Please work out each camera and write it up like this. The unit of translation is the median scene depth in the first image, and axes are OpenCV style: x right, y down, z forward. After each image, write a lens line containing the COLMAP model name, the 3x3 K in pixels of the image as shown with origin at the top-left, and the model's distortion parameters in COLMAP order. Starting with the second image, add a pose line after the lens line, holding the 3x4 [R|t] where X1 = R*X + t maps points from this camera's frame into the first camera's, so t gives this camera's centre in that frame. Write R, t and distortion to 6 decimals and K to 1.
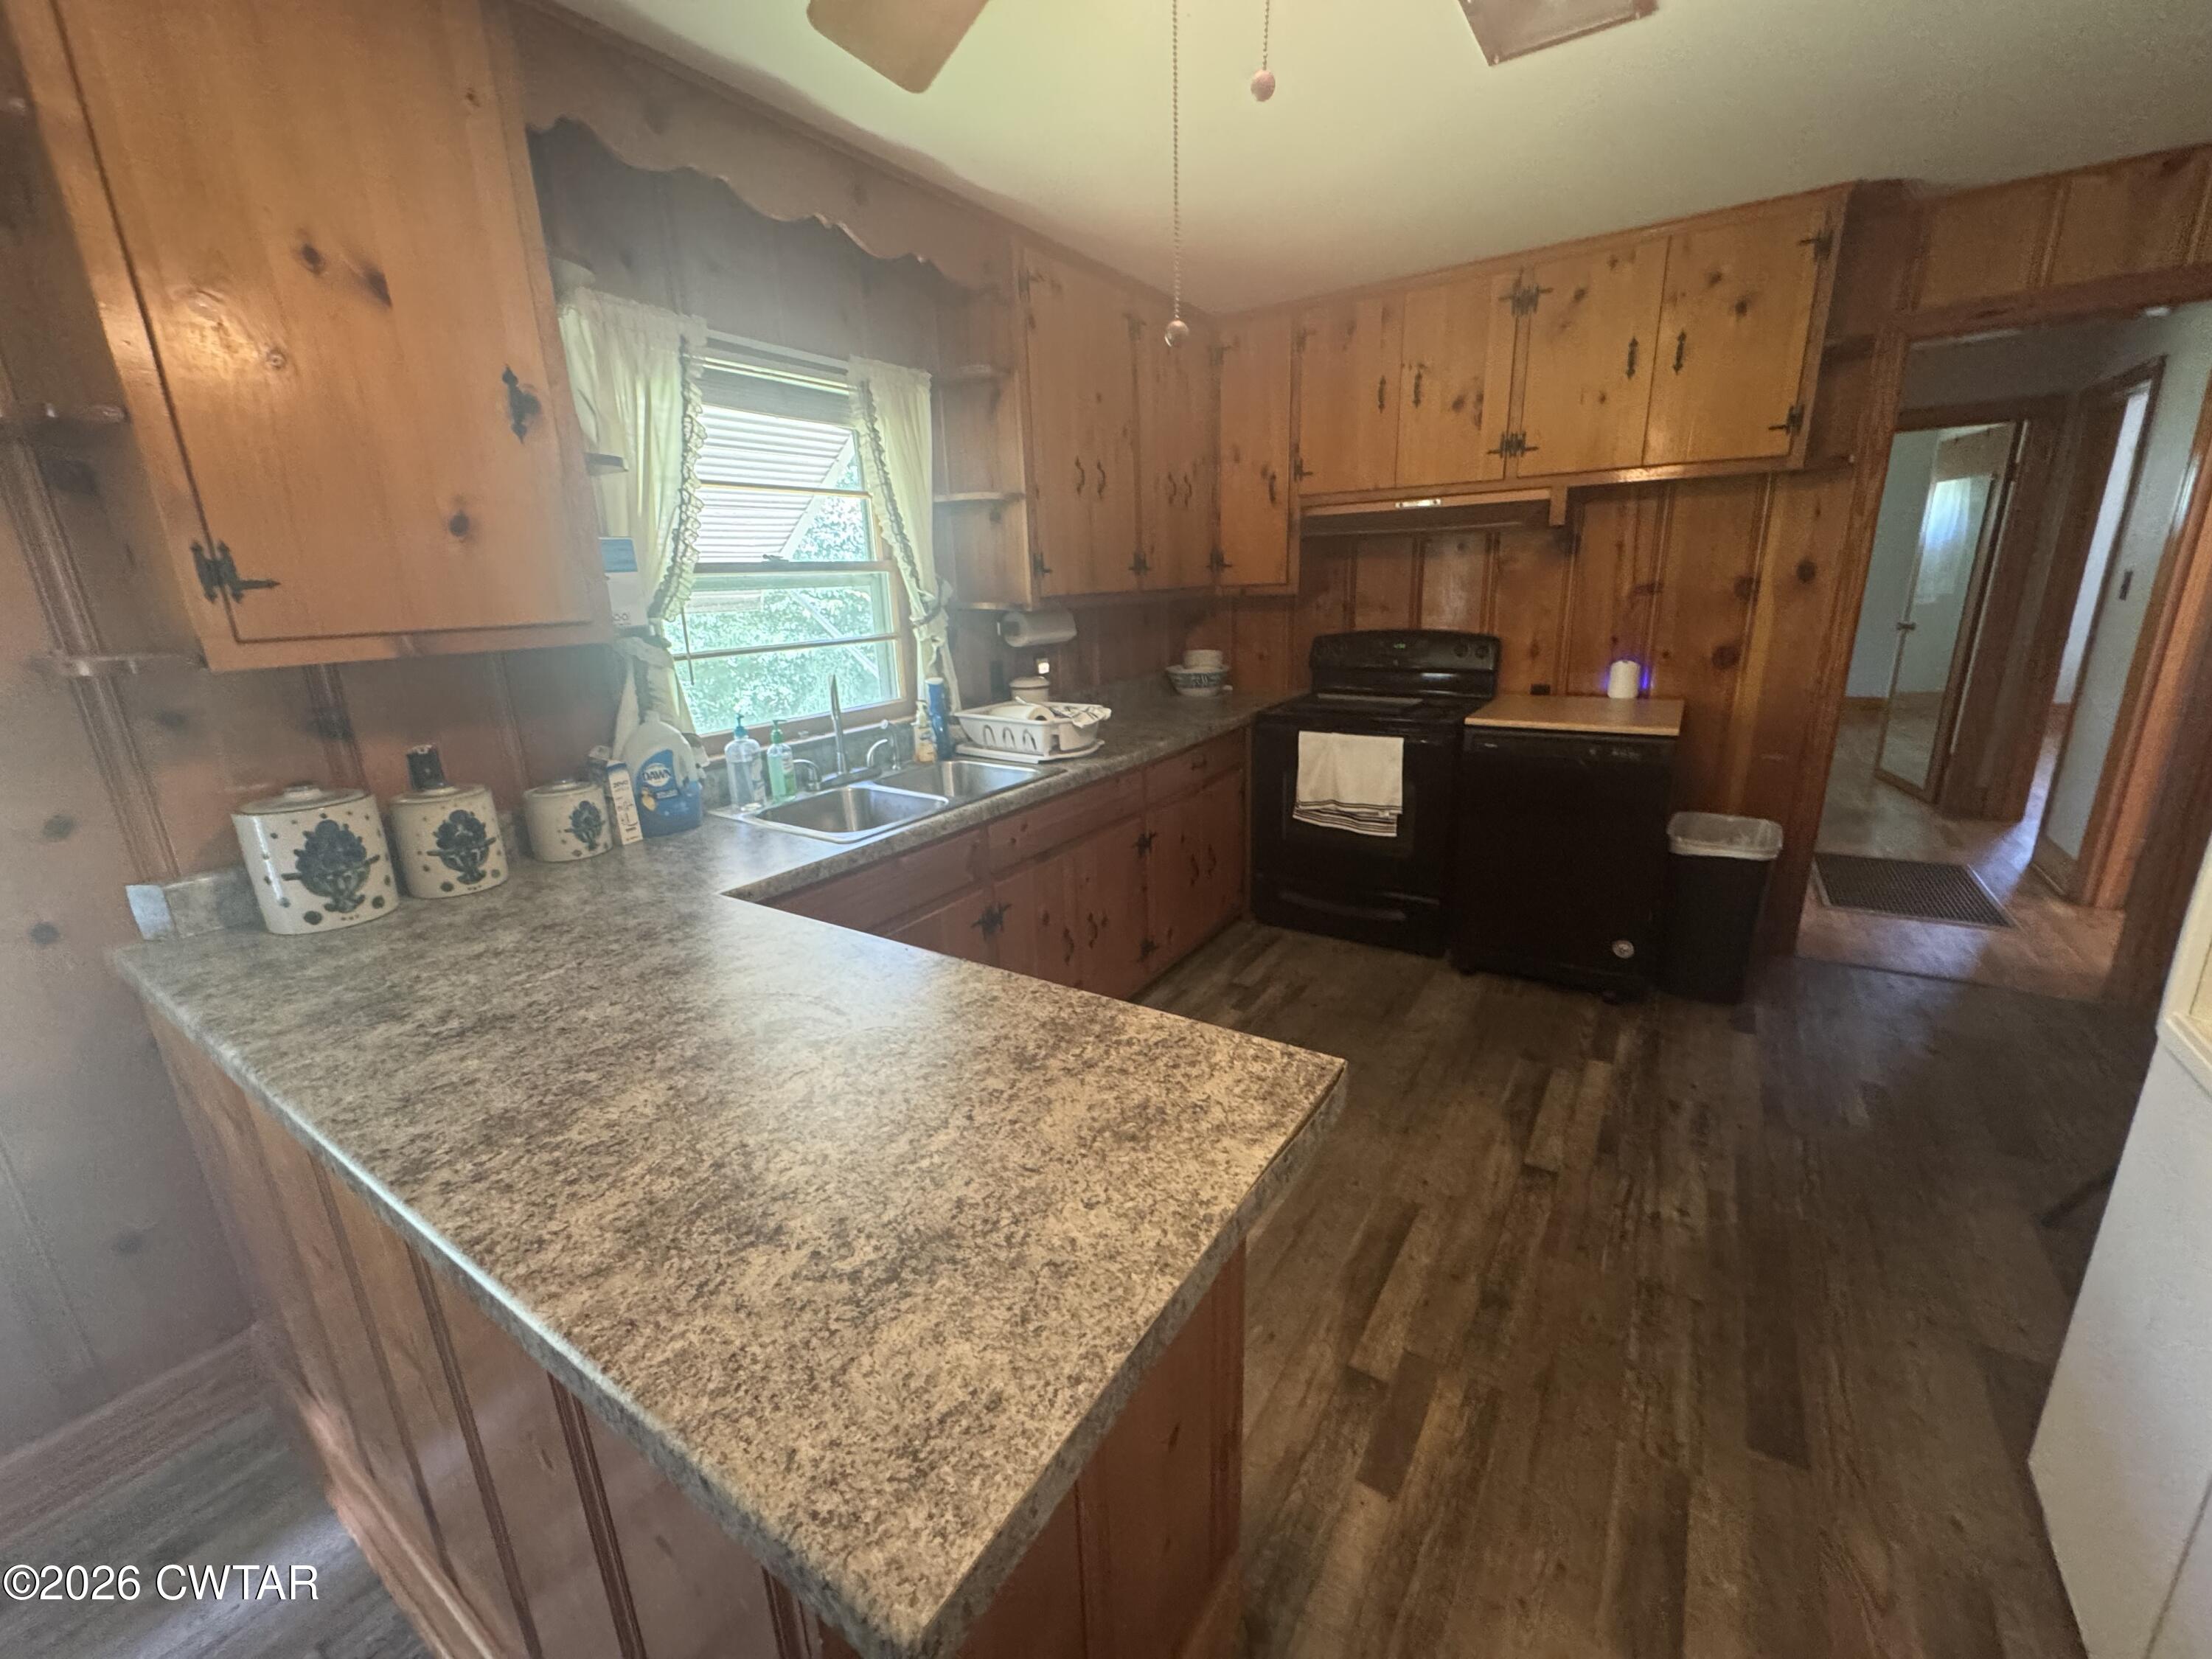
lens RADIAL K [[887.3, 0, 1101.7], [0, 887.3, 825.5], [0, 0, 1]] dist [0.000510, -0.000239]
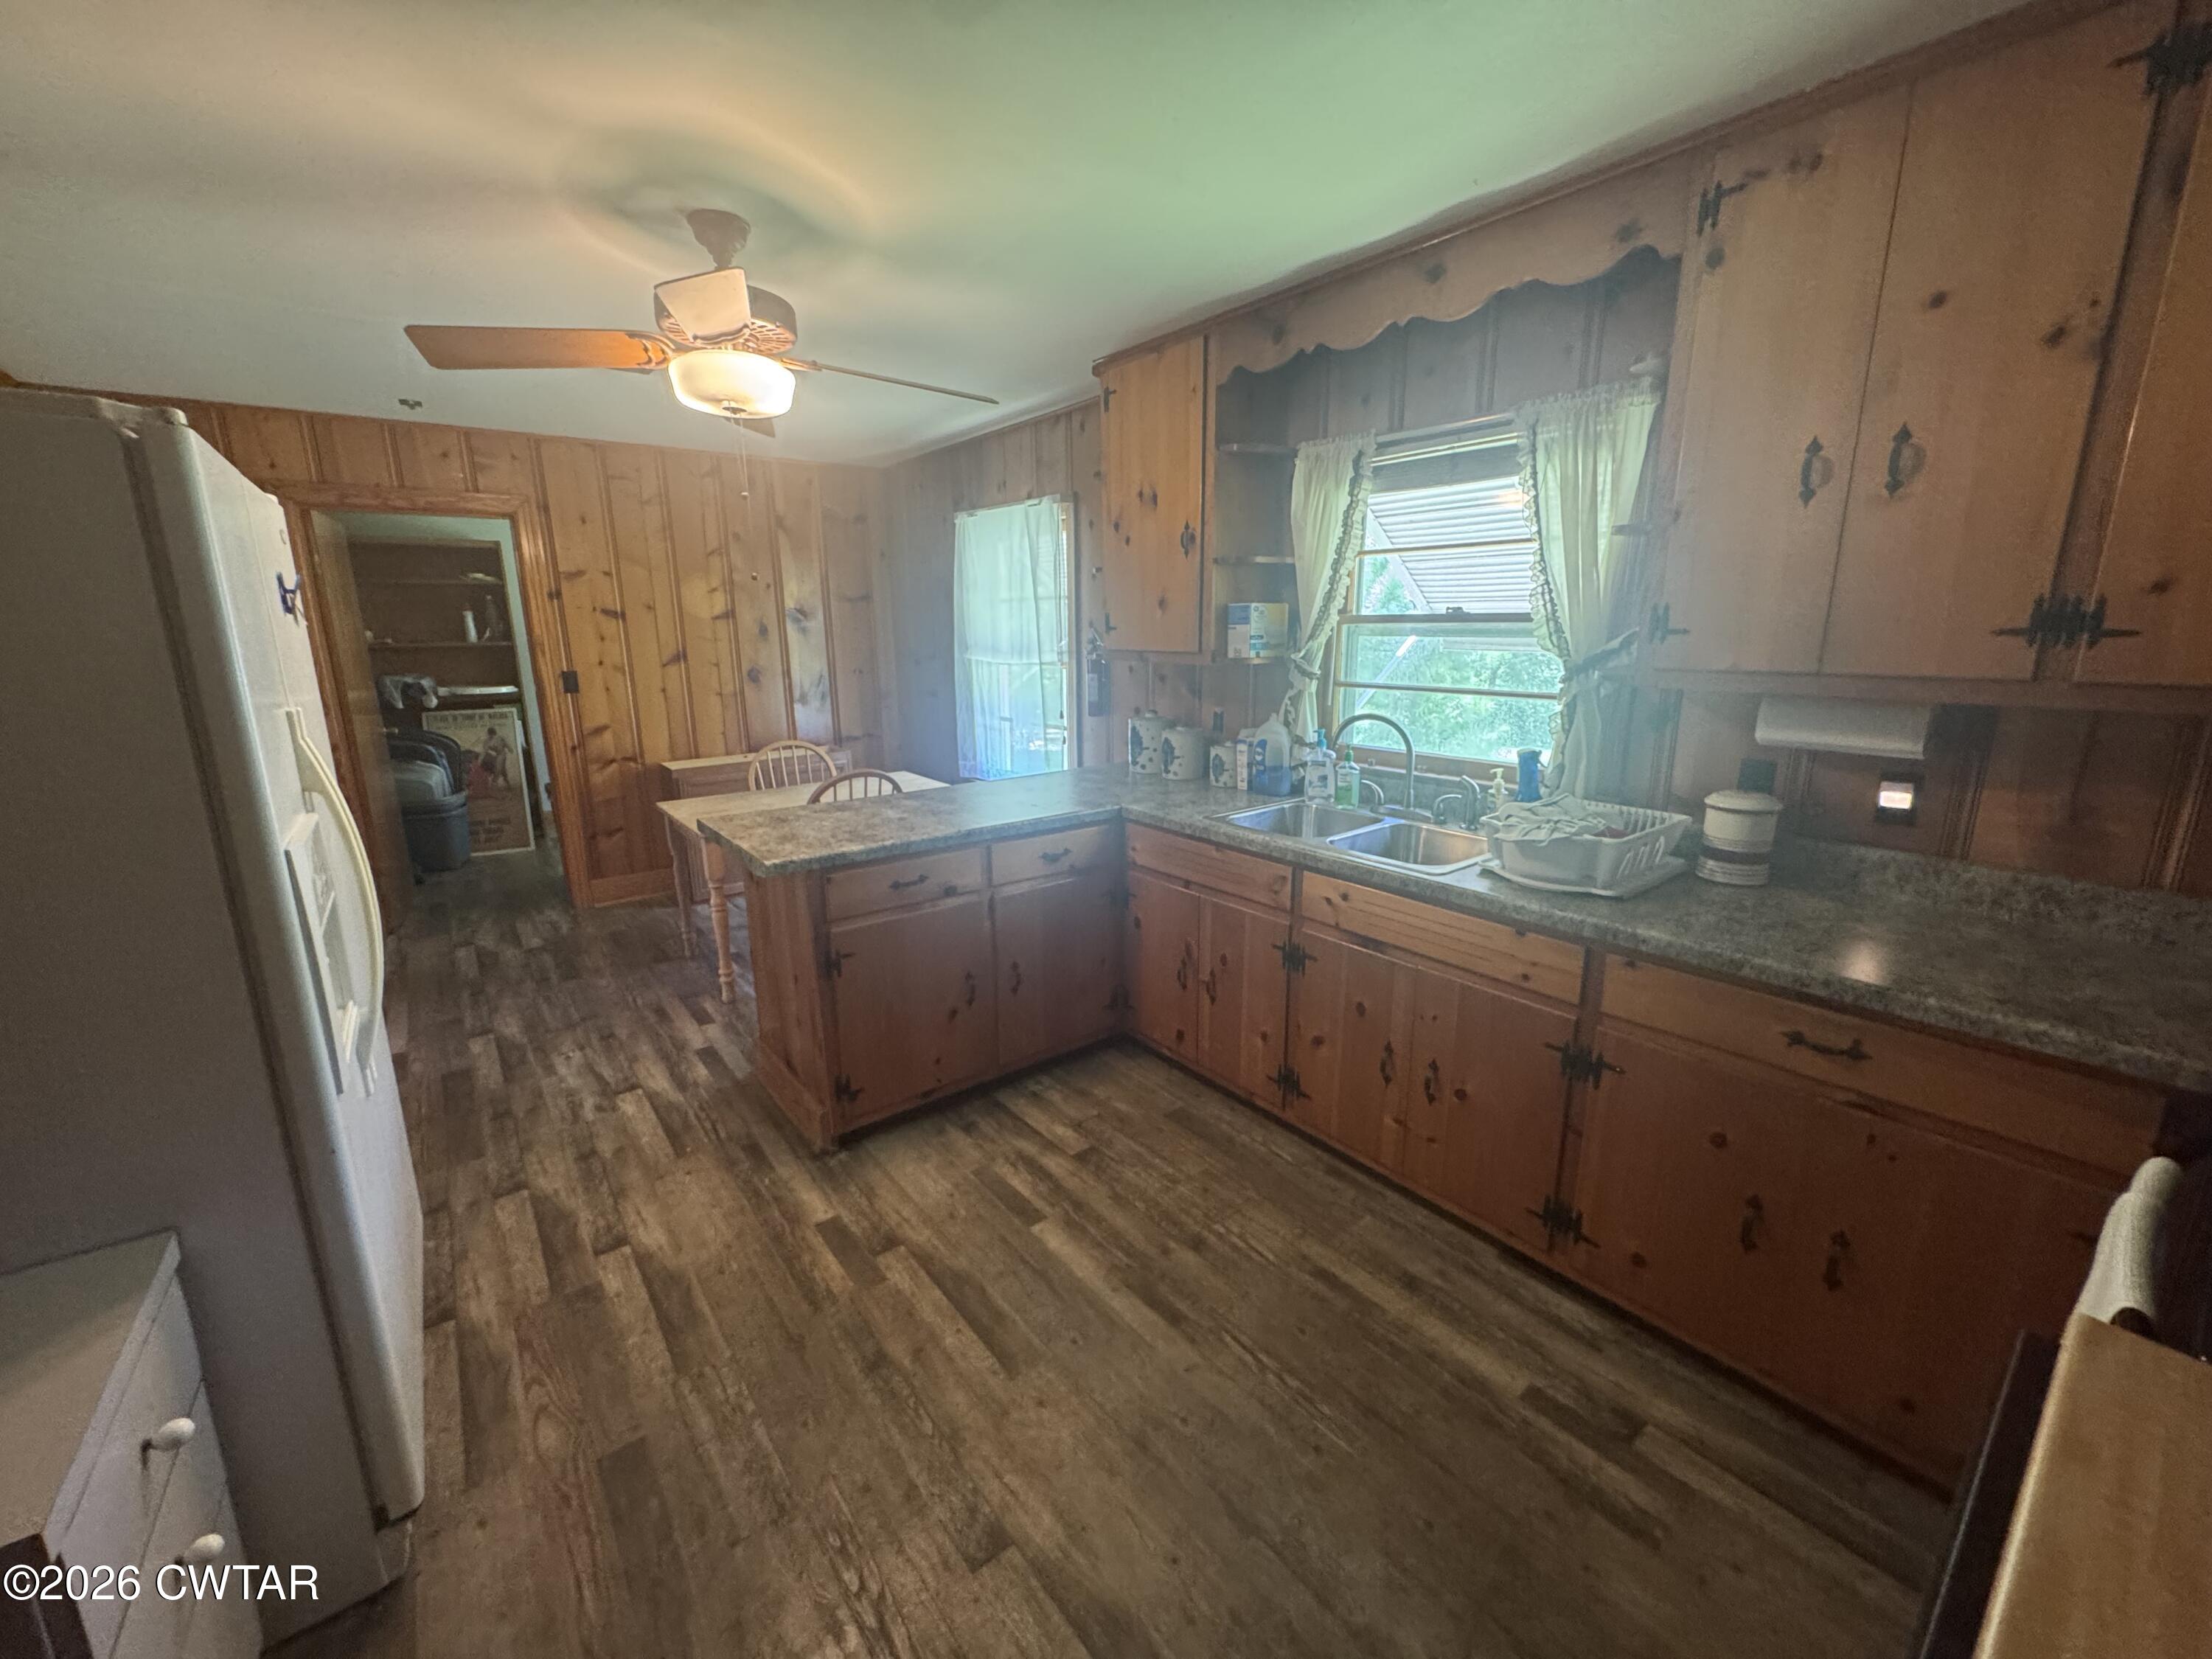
lens RADIAL K [[887.3, 0, 1101.7], [0, 887.3, 825.5], [0, 0, 1]] dist [0.000510, -0.000239]
pose [[-0.322702, 0.247484, -0.913573, 0.898589], [-0.235175, 0.913977, 0.330665, -0.339725], [0.916818, 0.321556, -0.236740, 1.008239]]
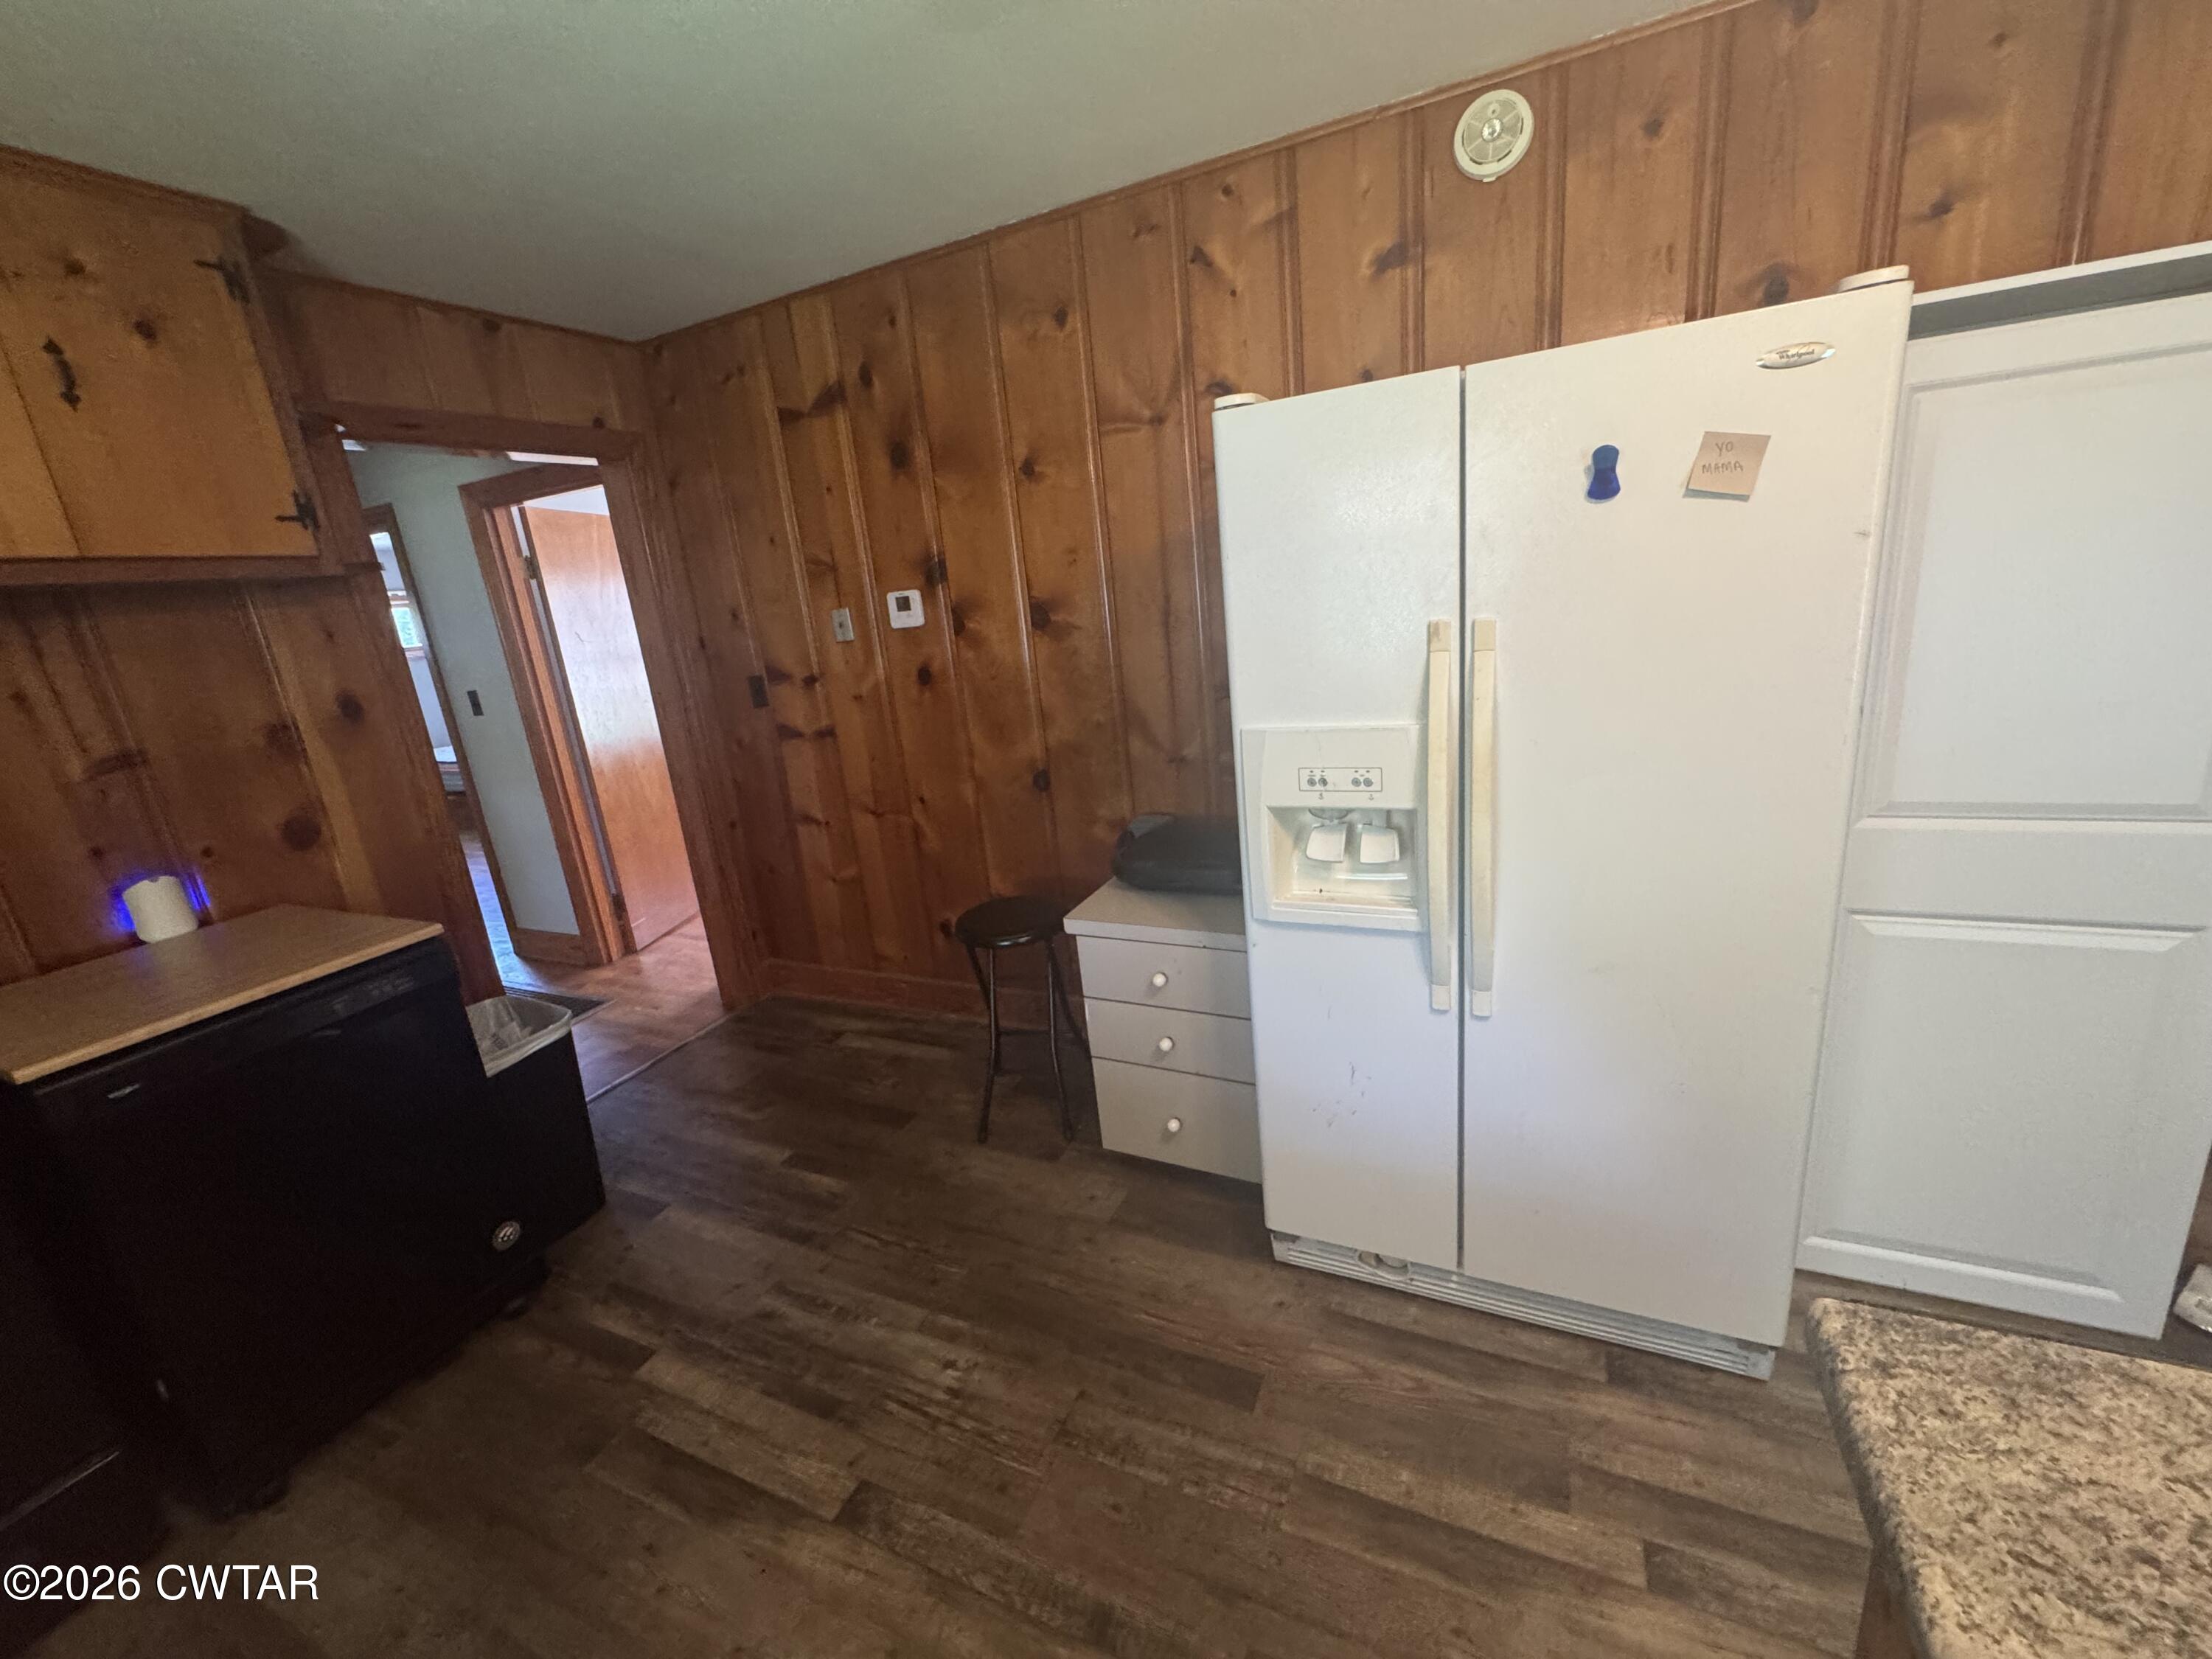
lens RADIAL K [[887.3, 0, 1101.7], [0, 887.3, 825.5], [0, 0, 1]] dist [0.000510, -0.000239]
pose [[-0.140426, -0.210122, 0.967538, -0.098100], [0.369010, 0.895705, 0.248079, -0.185521], [-0.918756, 0.391868, -0.048243, 0.610720]]
